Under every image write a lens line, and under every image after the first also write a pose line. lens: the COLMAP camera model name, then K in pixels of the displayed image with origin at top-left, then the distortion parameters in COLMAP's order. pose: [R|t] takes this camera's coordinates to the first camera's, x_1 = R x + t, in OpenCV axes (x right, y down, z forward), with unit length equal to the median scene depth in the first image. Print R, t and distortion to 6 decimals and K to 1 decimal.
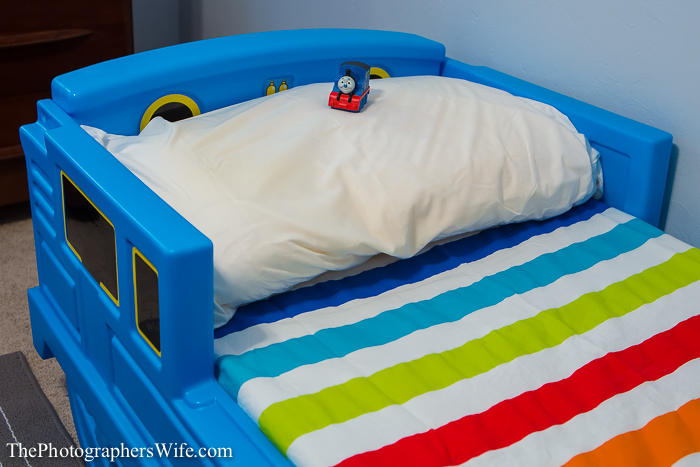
lens RADIAL K [[911.4, 0, 350.0], [0, 911.4, 233.5], [0, 0, 1]] dist [-0.017591, -0.019555]
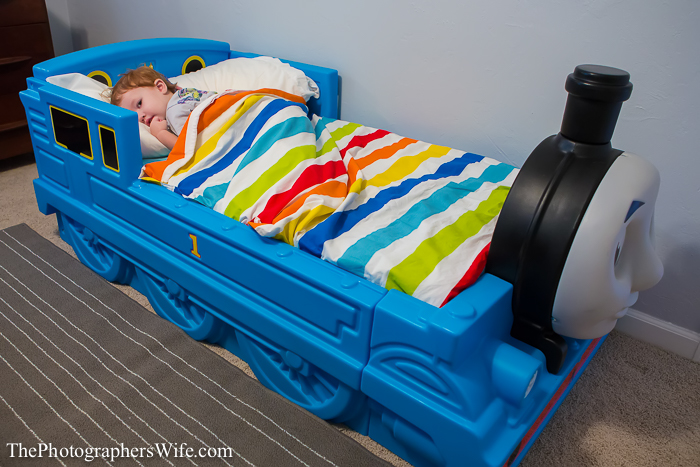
lens RADIAL K [[594.2, 0, 346.7], [0, 594.2, 261.1], [0, 0, 1]] dist [-0.049154, 0.000616]
pose [[0.959922, -0.146606, 0.238865, -0.035819], [0.126413, 0.987140, 0.097853, 0.215274], [-0.250139, -0.063735, 0.966110, -0.435504]]
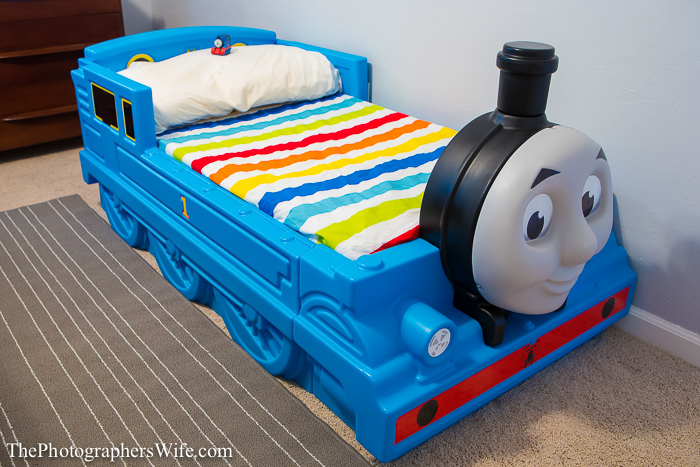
lens RADIAL K [[673.0, 0, 350.0], [0, 673.0, 233.5], [0, 0, 1]] dist [-0.015390, -0.009695]
pose [[0.996366, -0.068344, 0.050824, 0.204748], [0.068455, 0.997654, -0.000453, 0.328102], [-0.050674, 0.003931, 0.998708, -0.665987]]
